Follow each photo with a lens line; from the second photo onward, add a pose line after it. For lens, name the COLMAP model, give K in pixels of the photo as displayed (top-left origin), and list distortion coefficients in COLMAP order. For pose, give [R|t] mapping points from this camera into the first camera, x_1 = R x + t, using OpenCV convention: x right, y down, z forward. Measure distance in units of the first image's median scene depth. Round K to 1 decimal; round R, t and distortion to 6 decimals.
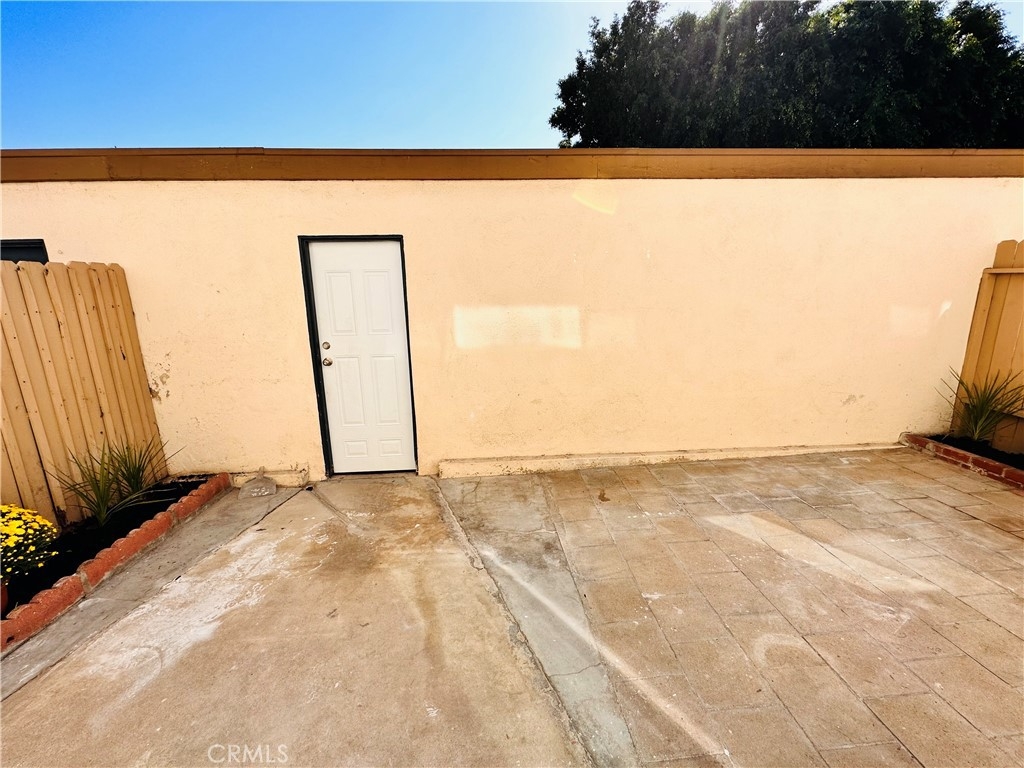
lens RADIAL K [[410.0, 0, 512.5], [0, 410.0, 385.3], [0, 0, 1]] dist [-0.003728, 0.000553]
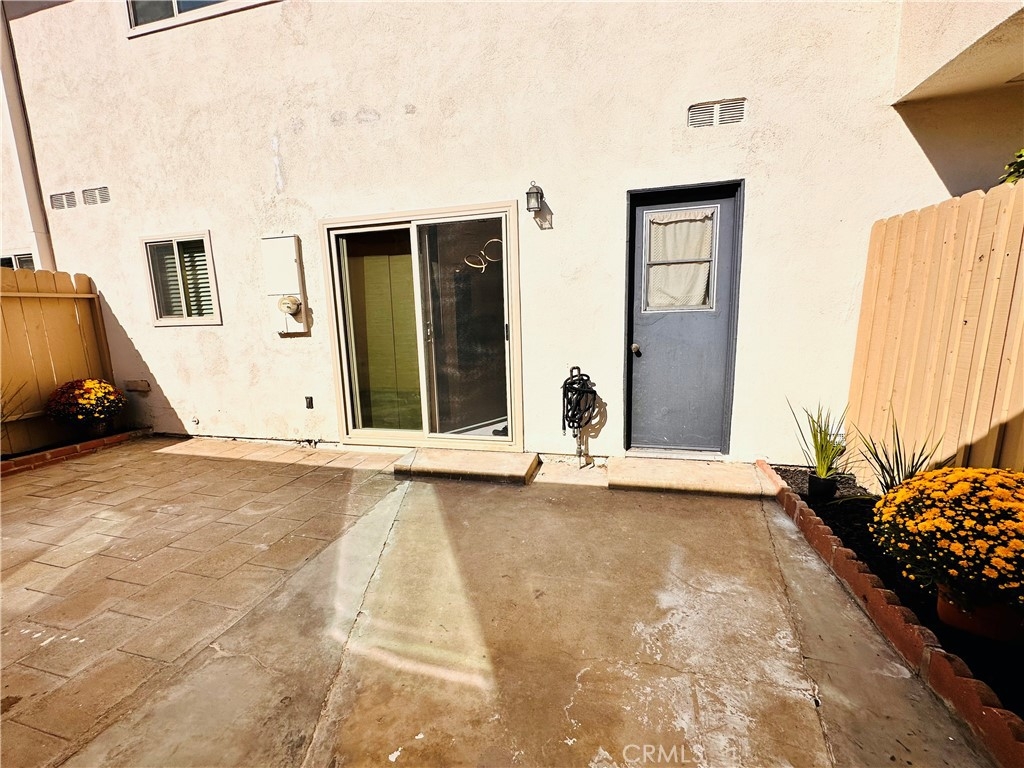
lens RADIAL K [[410.0, 0, 510.3], [0, 410.0, 386.2], [0, 0, 1]] dist [-0.003728, 0.000553]
pose [[-0.949658, -0.003838, 0.313265, -0.652319], [0.111970, 0.929722, 0.350826, -0.210030], [-0.292596, 0.368241, -0.882488, 1.629546]]
